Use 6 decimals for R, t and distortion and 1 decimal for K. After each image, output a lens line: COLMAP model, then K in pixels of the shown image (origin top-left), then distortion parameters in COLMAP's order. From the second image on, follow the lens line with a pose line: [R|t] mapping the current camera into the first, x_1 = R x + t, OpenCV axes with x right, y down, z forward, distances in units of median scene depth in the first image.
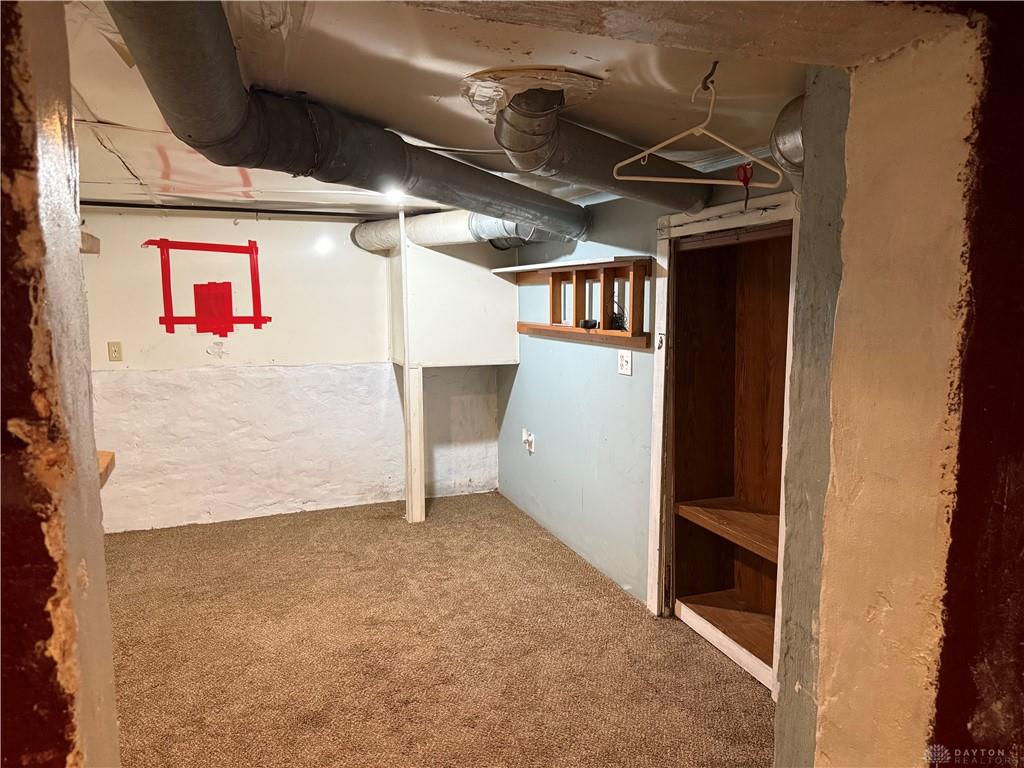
lens RADIAL K [[716.3, 0, 513.0], [0, 716.3, 400.7], [0, 0, 1]] dist [0.037725, -0.059220]
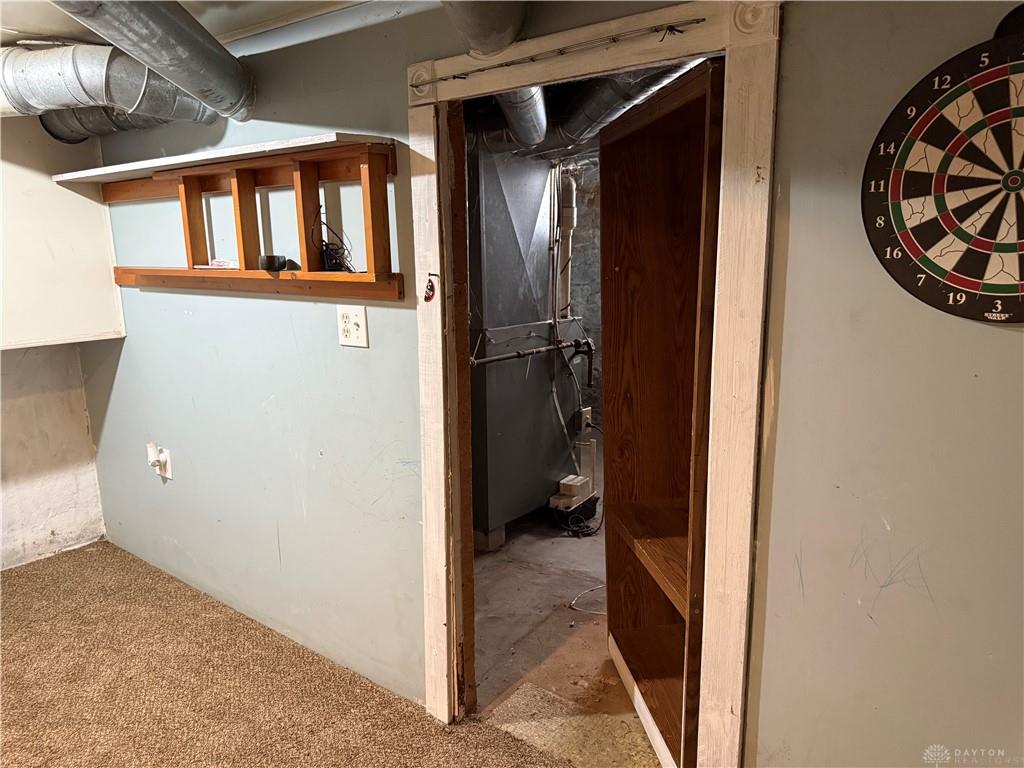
lens RADIAL K [[716.3, 0, 513.0], [0, 716.3, 400.7], [0, 0, 1]] dist [0.037725, -0.059220]
pose [[0.850469, -0.112562, 0.513841, -0.042429], [0.080681, 0.993191, 0.084032, -0.030471], [-0.519801, -0.030009, 0.853760, 0.409423]]
